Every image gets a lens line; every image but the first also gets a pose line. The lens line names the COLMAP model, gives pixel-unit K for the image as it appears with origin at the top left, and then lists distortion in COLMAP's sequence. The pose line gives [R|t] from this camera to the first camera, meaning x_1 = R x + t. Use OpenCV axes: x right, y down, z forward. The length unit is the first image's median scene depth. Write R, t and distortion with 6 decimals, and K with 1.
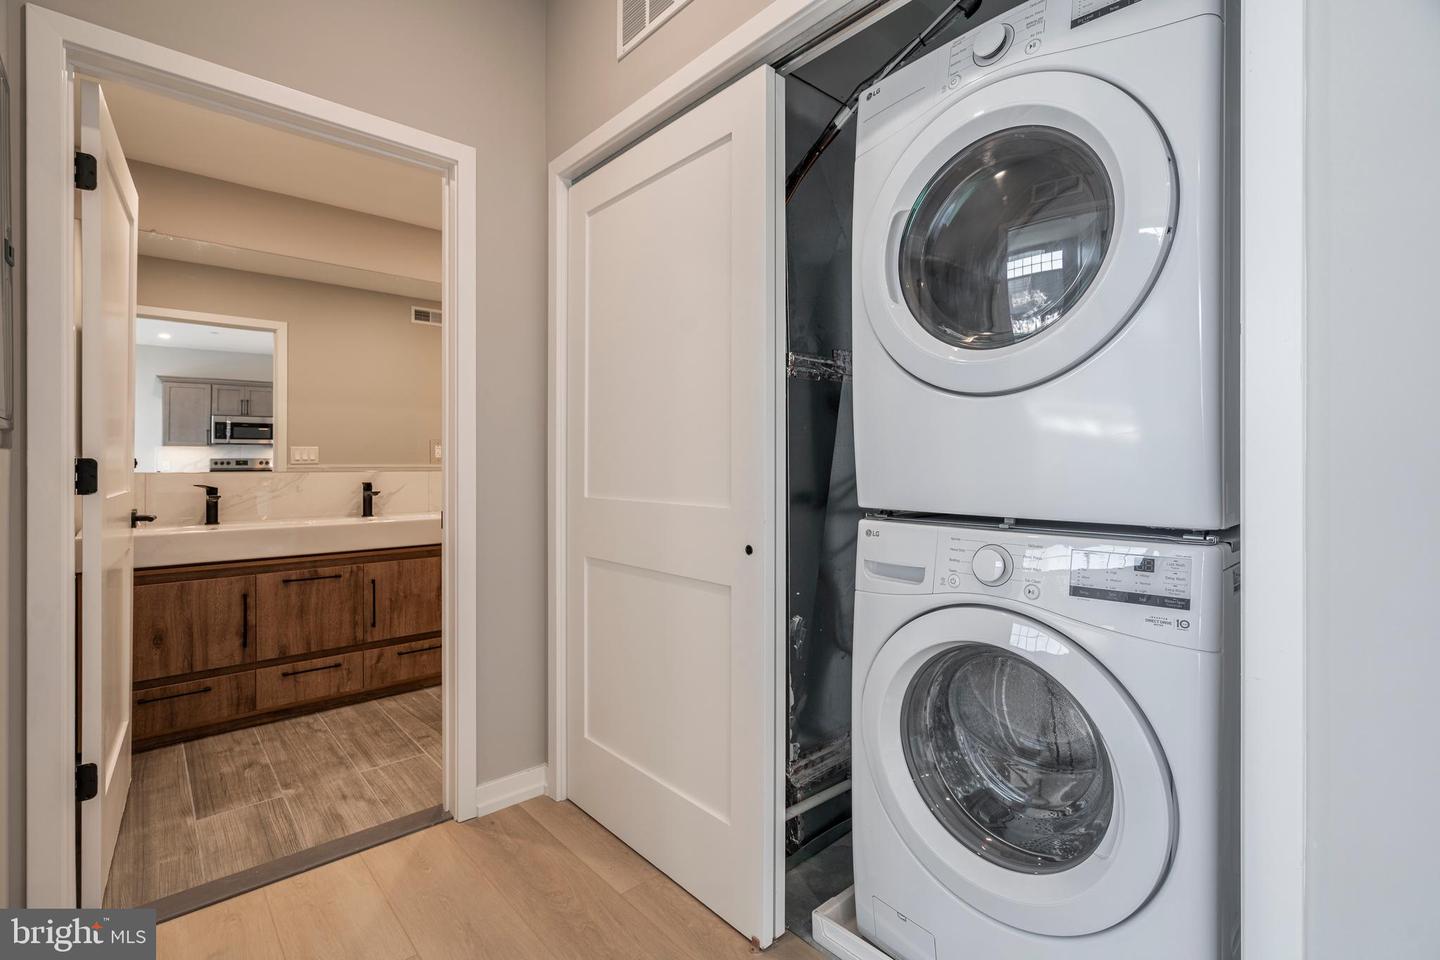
lens RADIAL K [[660.7, 0, 714.9], [0, 660.7, 469.6], [0, 0, 1]] dist [-0.011233, 0.003871]
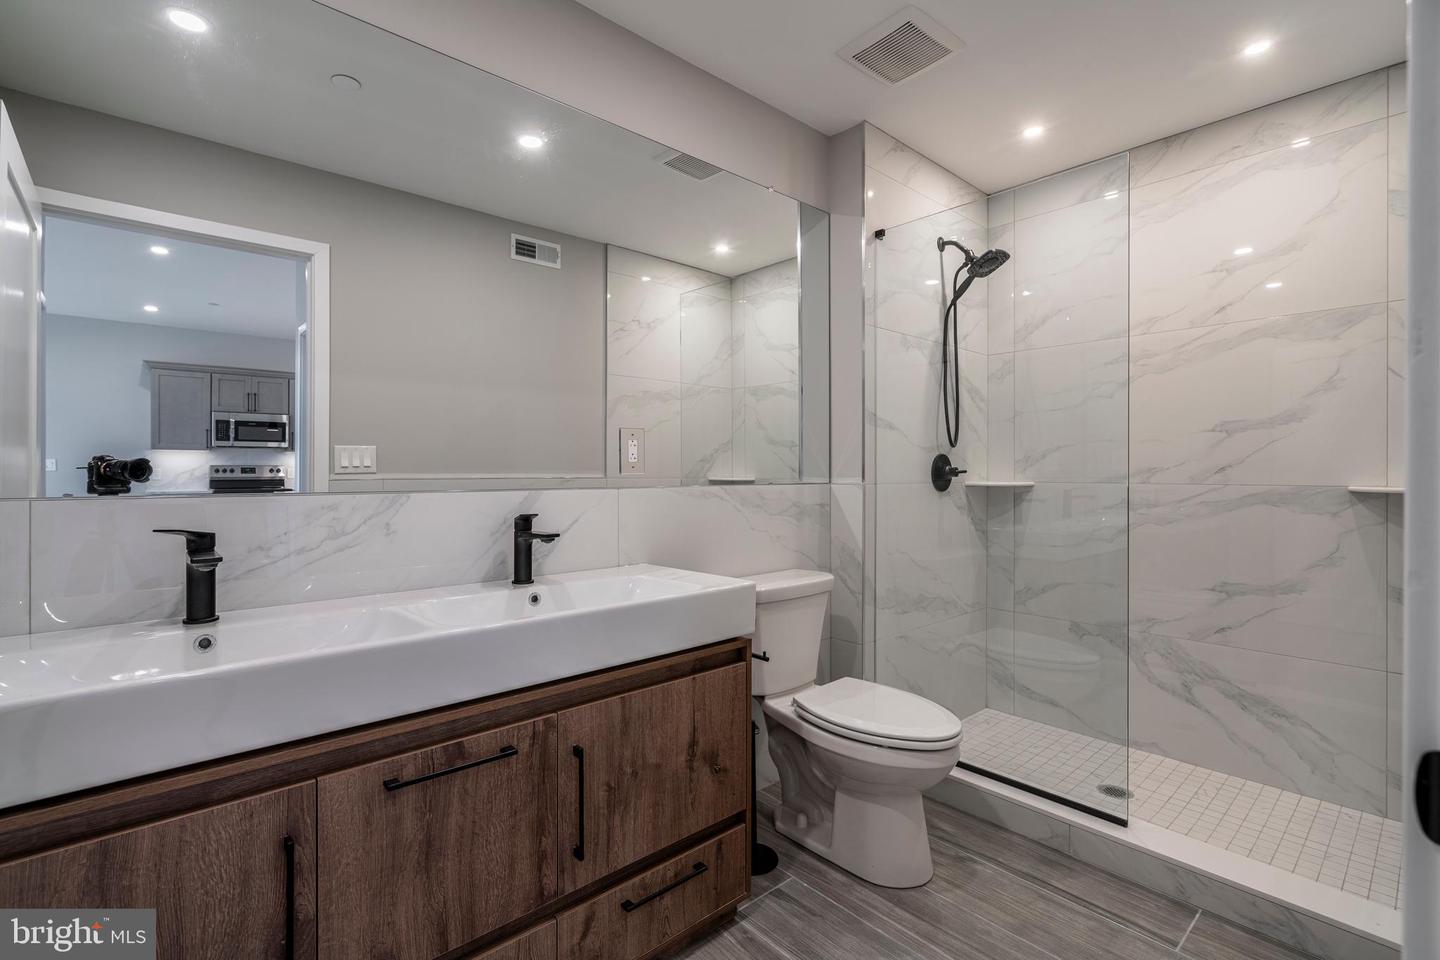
lens RADIAL K [[660.7, 0, 708.7], [0, 660.7, 473.2], [0, 0, 1]] dist [-0.011233, 0.003871]
pose [[0.999969, -0.000085, -0.007935, -0.417988], [0.000047, 0.999989, -0.004788, -0.008465], [0.007935, 0.004787, 0.999957, 0.556226]]
